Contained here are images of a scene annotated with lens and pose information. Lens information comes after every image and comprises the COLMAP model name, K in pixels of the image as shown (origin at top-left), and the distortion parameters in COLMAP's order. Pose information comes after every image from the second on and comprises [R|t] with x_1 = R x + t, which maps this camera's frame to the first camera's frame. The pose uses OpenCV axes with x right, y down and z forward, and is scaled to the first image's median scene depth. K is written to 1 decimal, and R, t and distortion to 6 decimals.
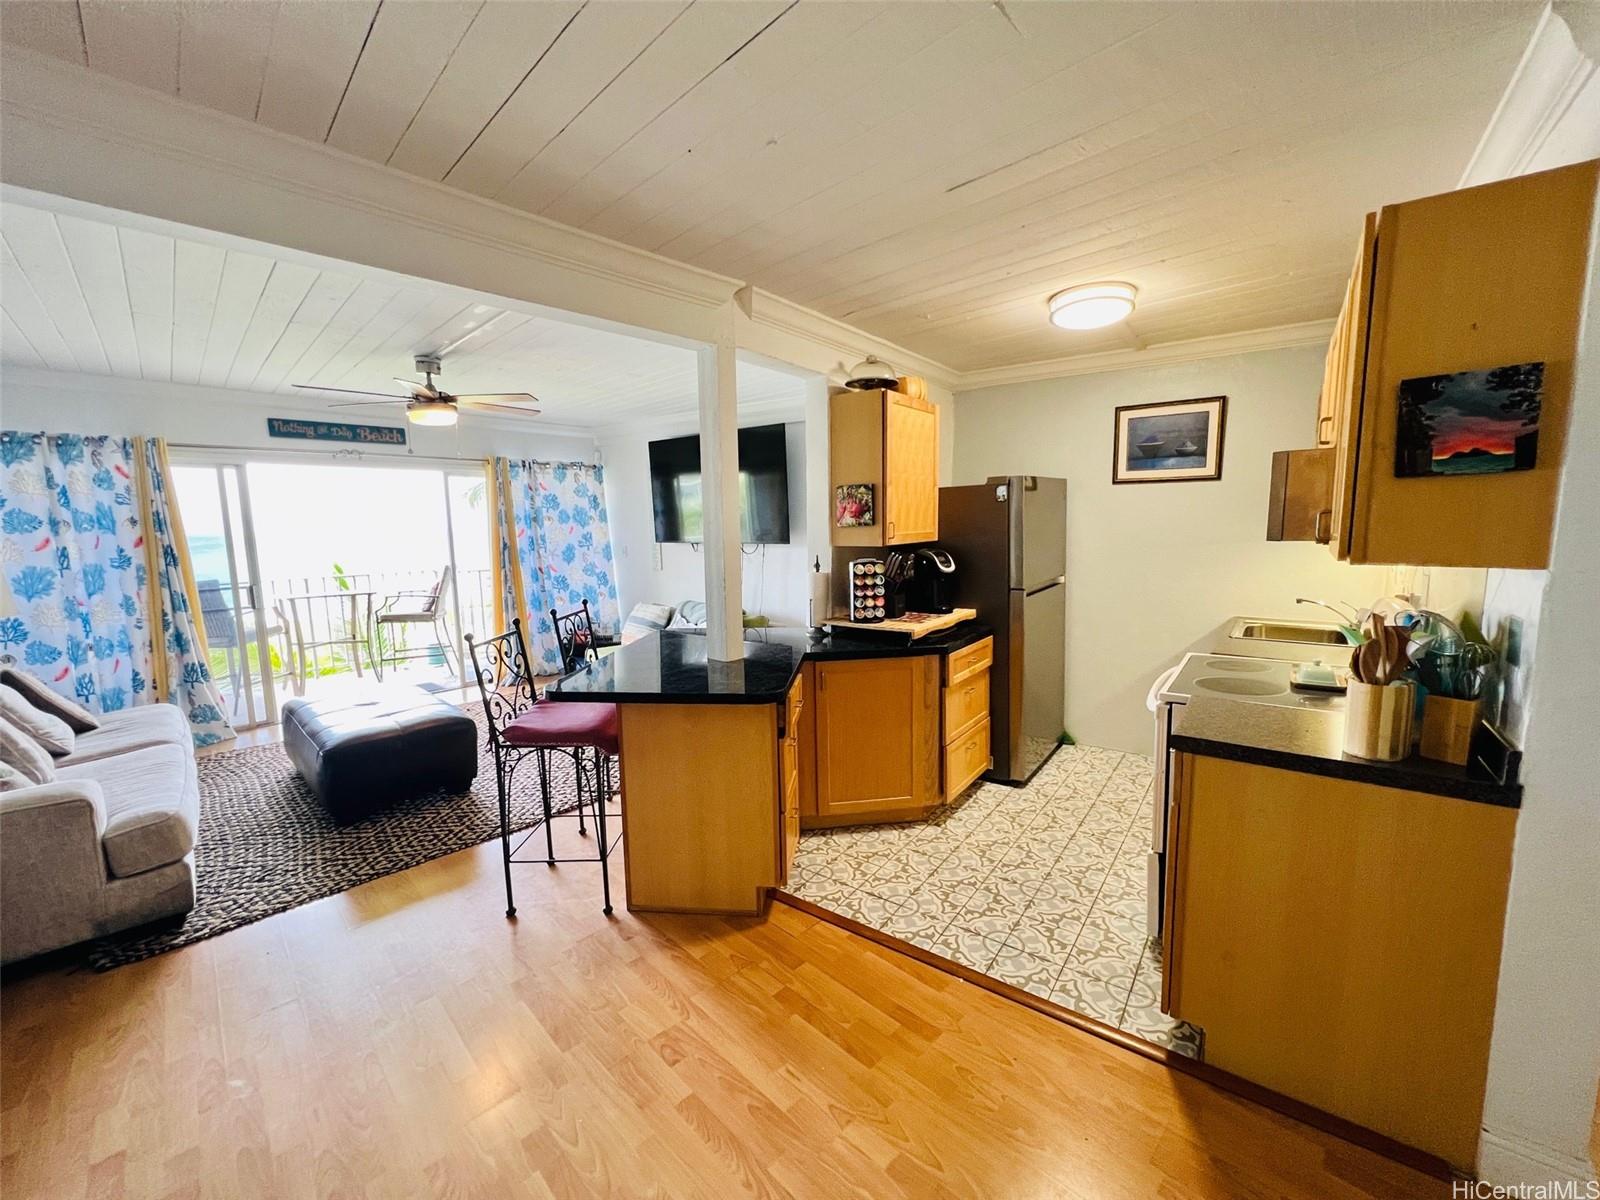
lens RADIAL K [[635.0, 0, 800.0], [0, 635.0, 599.2], [0, 0, 1]] dist [-0.000699, 0.000123]
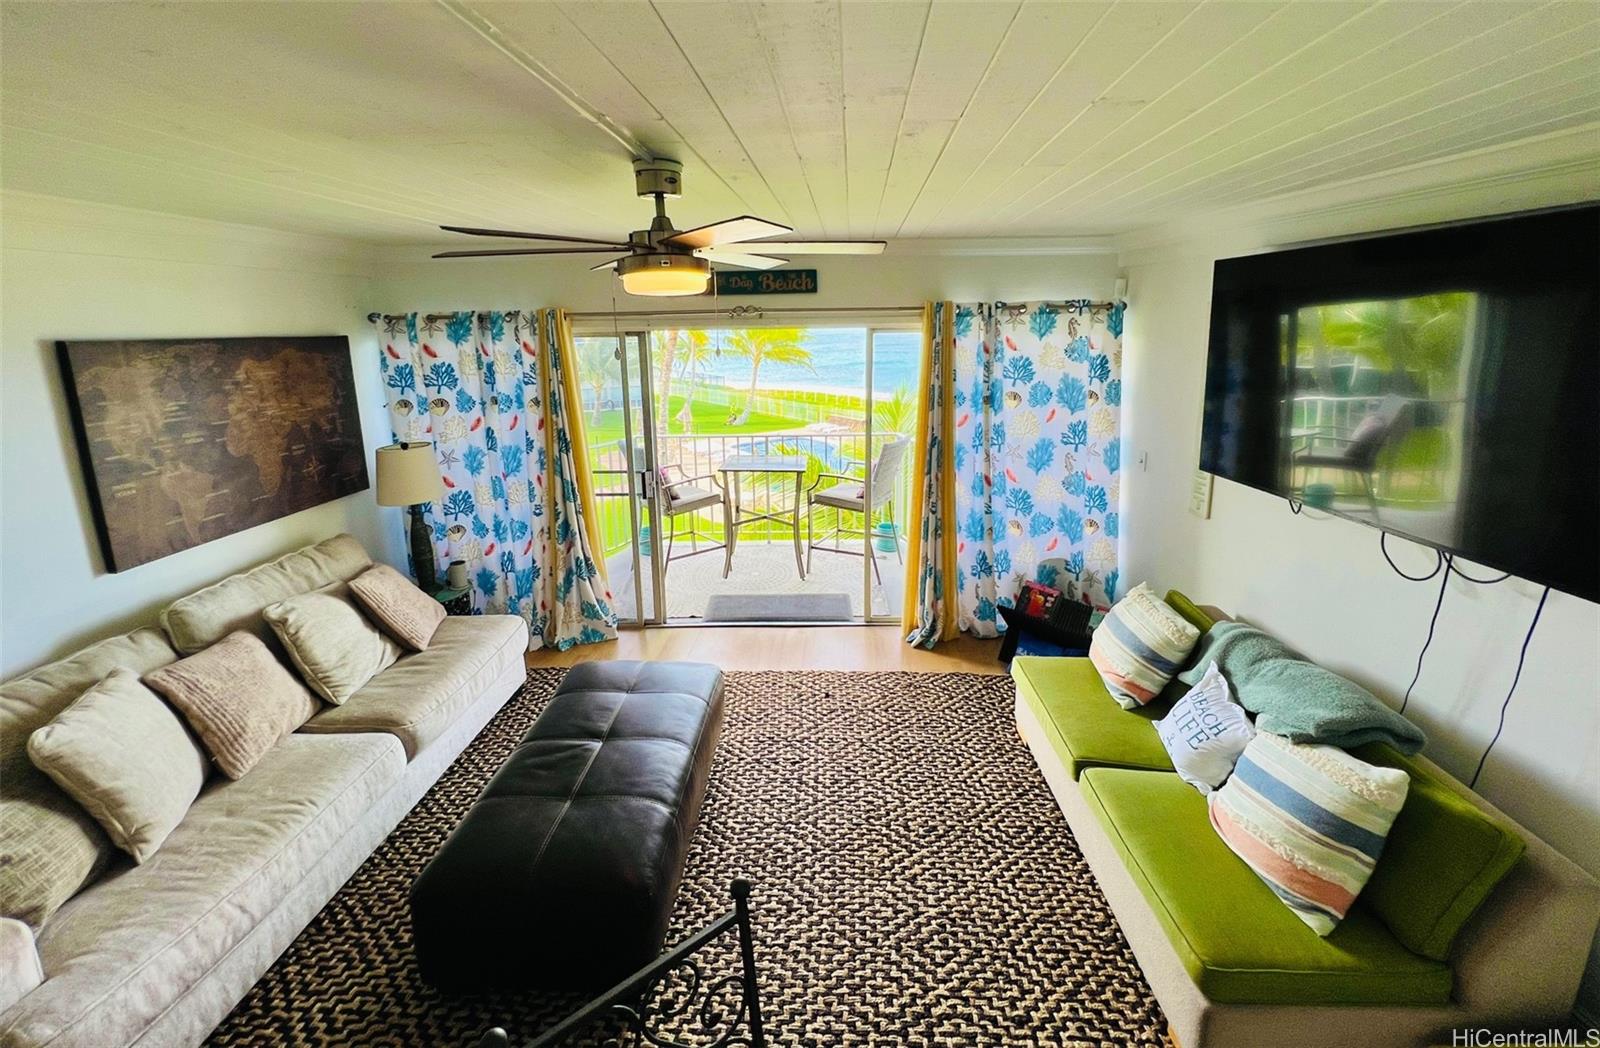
lens RADIAL K [[629.1, 0, 817.6], [0, 629.1, 441.4], [0, 0, 1]] dist [-0.007983, -0.000086]
pose [[0.652187, 0.158037, -0.741402, -0.067601], [-0.094348, 0.987345, 0.127467, -0.152375], [0.752164, -0.013182, 0.658844, 0.485464]]
